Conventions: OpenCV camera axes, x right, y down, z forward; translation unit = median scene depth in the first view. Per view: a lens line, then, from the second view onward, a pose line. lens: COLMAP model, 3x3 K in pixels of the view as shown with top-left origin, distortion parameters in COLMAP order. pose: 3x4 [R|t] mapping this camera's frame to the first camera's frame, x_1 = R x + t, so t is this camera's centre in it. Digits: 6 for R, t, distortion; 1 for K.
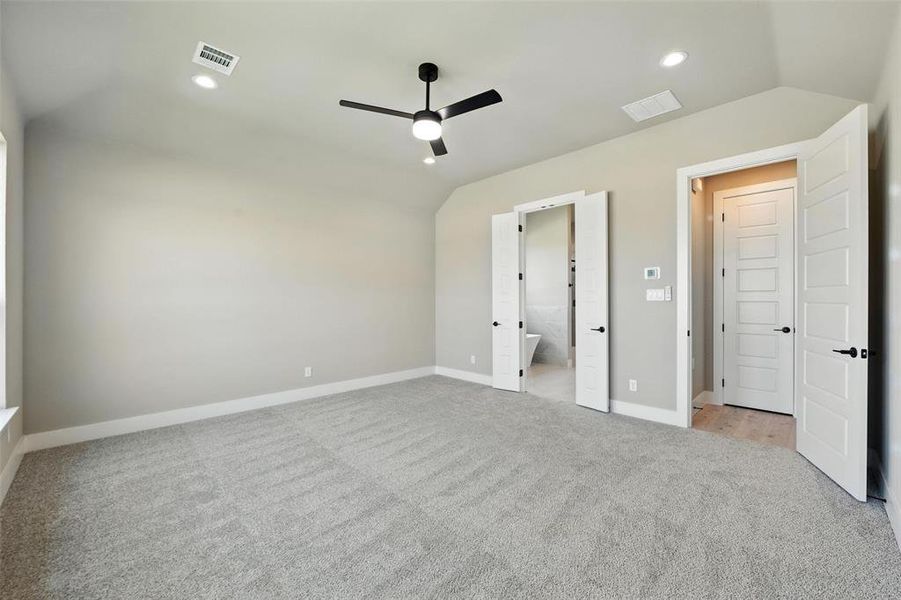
lens RADIAL K [[360.4, 0, 455.9], [0, 360.4, 301.9], [0, 0, 1]] dist [-0.006322, -0.000385]
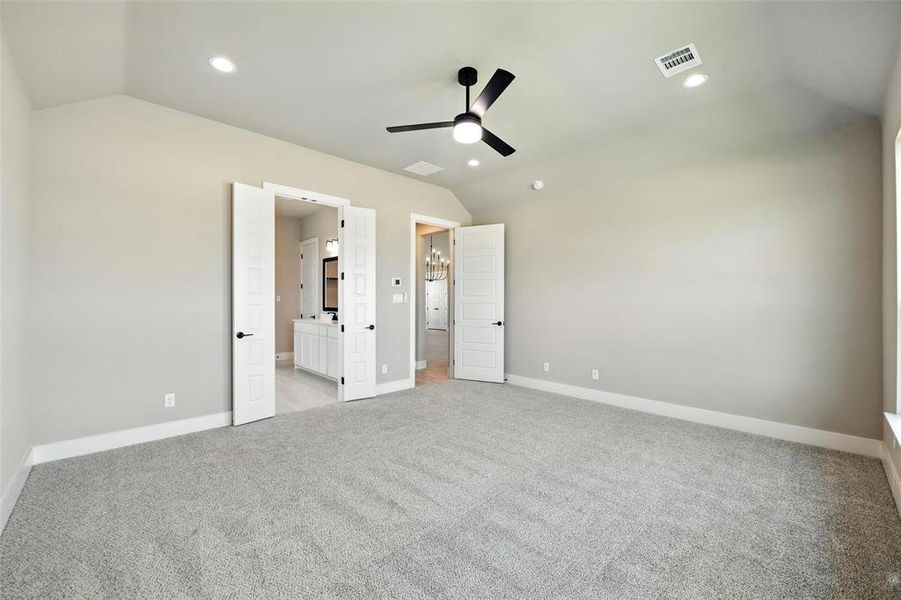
lens RADIAL K [[360.4, 0, 455.9], [0, 360.4, 301.9], [0, 0, 1]] dist [-0.006322, -0.000385]
pose [[0.006561, 0.004925, 0.999966, -0.856389], [0.006043, 0.999969, -0.004964, 0.002625], [-0.999960, 0.006075, 0.006531, 0.808884]]
